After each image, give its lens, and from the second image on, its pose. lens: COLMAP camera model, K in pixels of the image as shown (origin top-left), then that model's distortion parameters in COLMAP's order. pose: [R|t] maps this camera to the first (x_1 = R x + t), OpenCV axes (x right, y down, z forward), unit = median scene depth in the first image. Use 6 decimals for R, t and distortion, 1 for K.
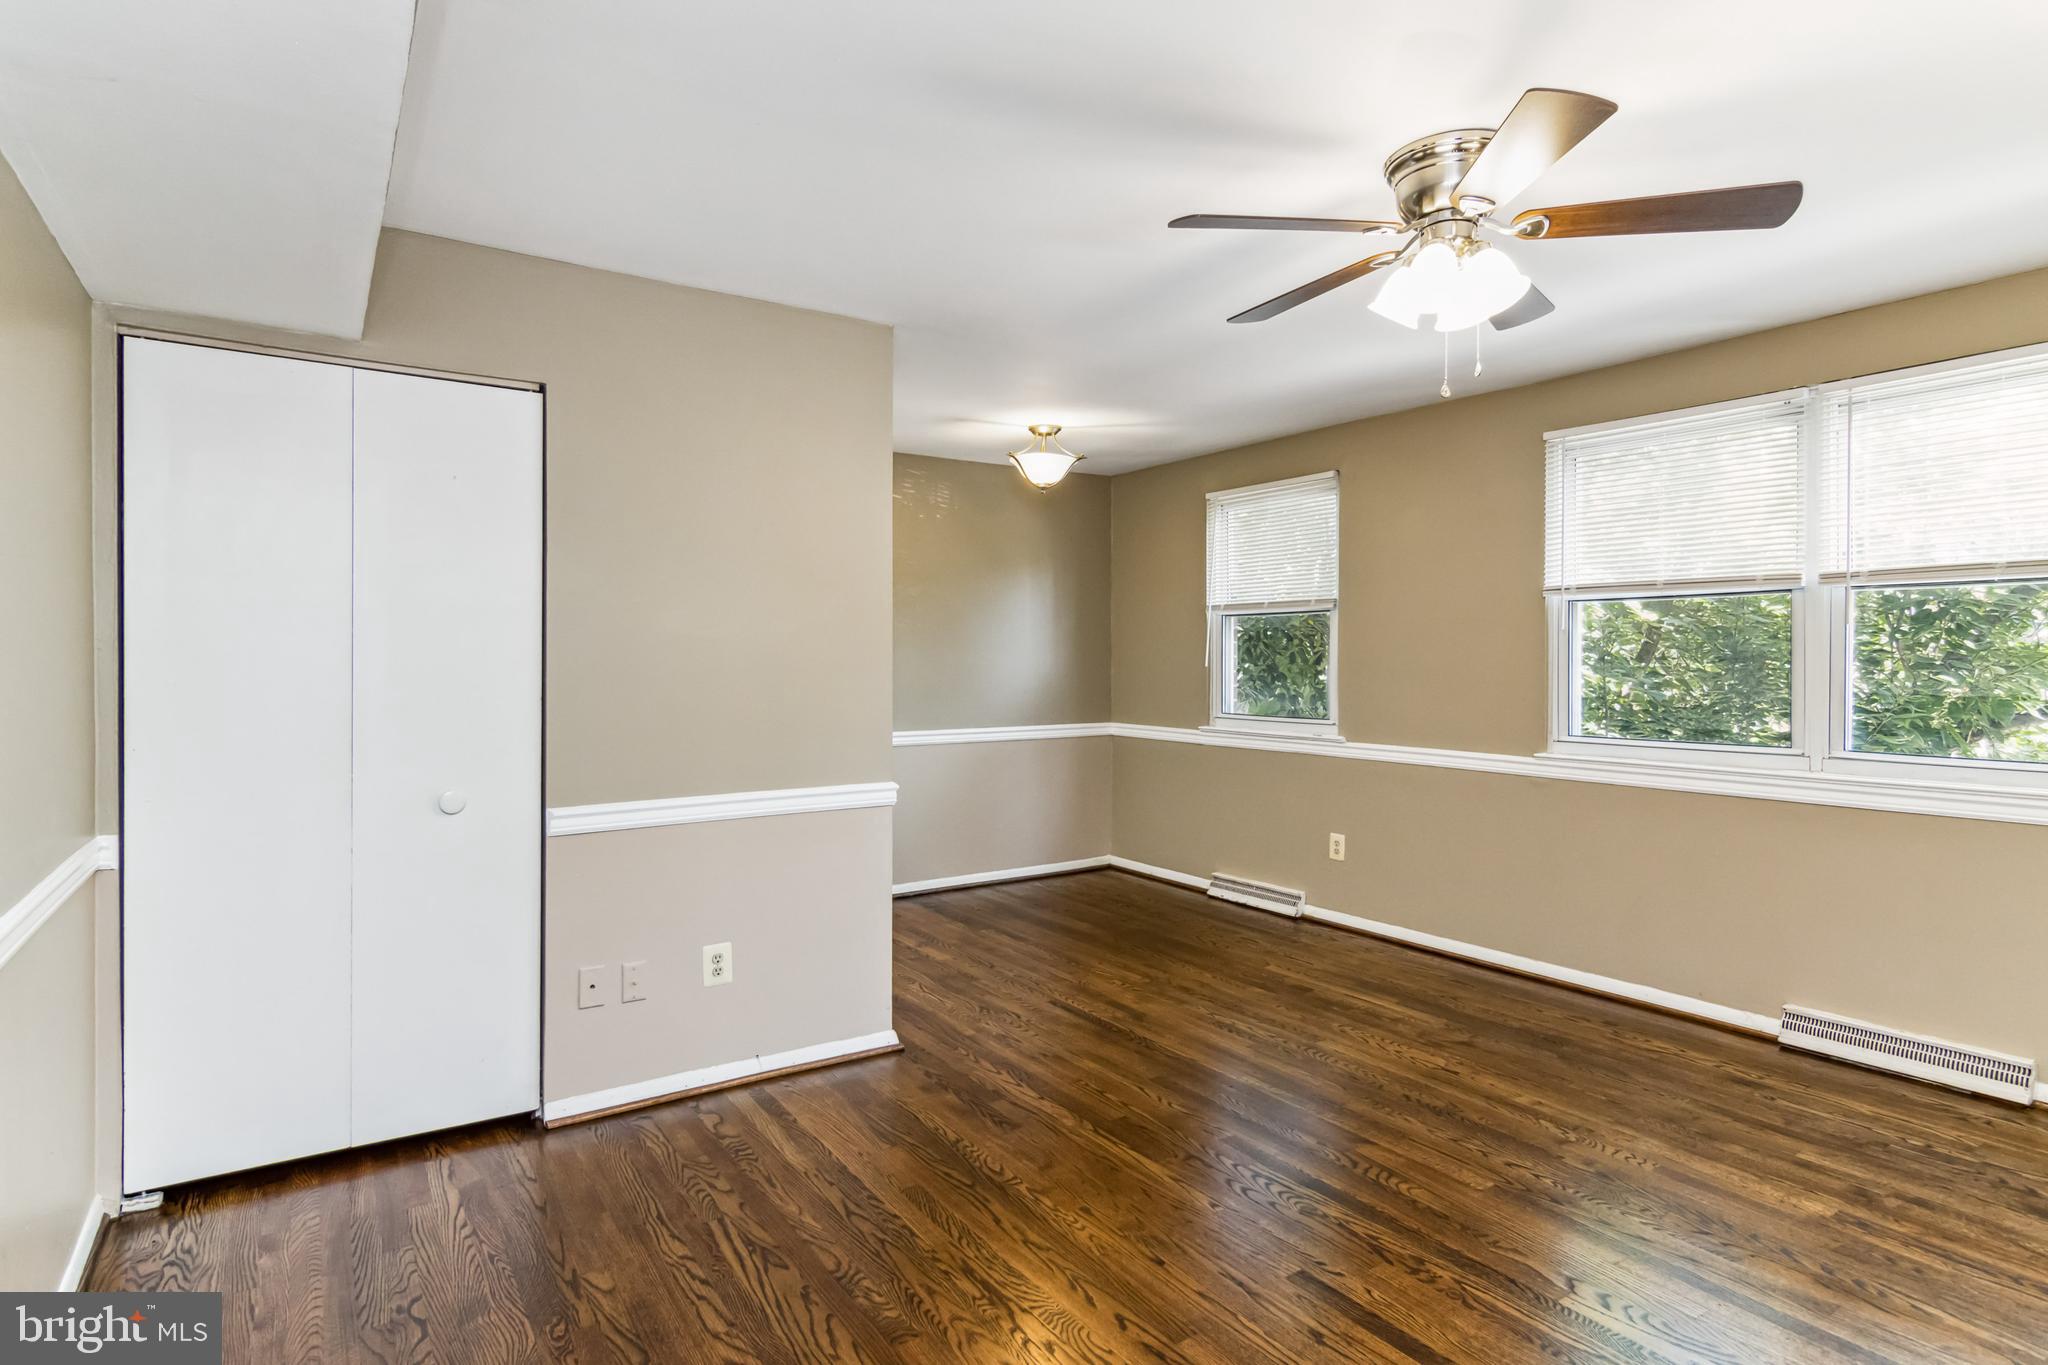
lens RADIAL K [[1066.0, 0, 1012.7], [0, 1066.0, 674.2], [0, 0, 1]] dist [-0.003641, 0.002816]
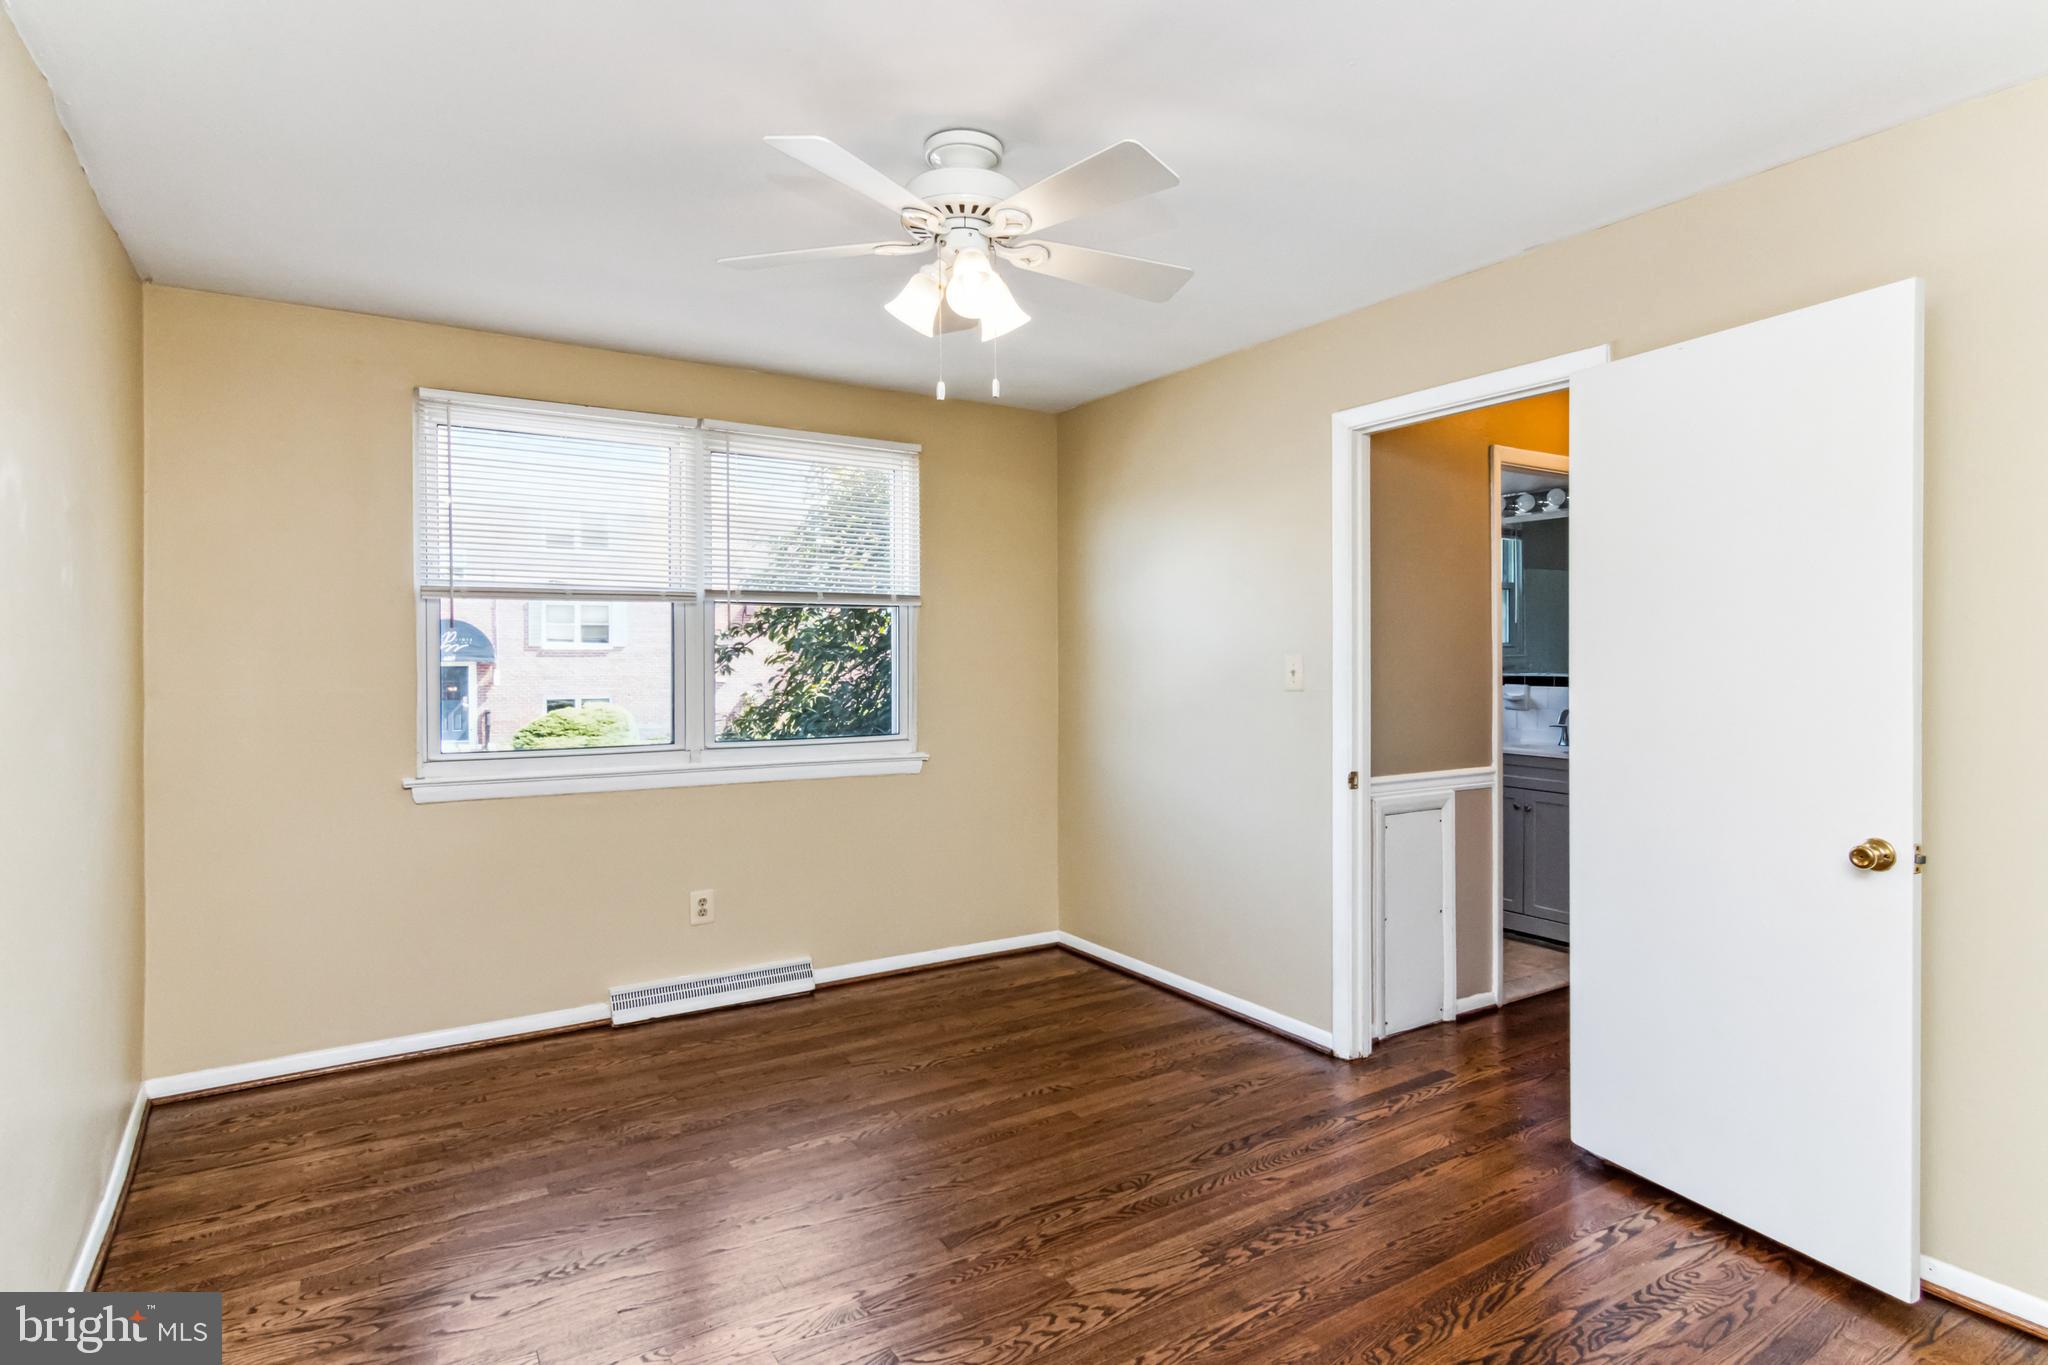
lens RADIAL K [[1066.0, 0, 1068.2], [0, 1066.0, 675.1], [0, 0, 1]] dist [-0.003641, 0.002816]
pose [[-0.019562, -0.003763, 0.999802, -1.753726], [0.012256, 0.999917, 0.004004, -0.026408], [-0.999734, 0.012332, -0.019515, 2.720812]]
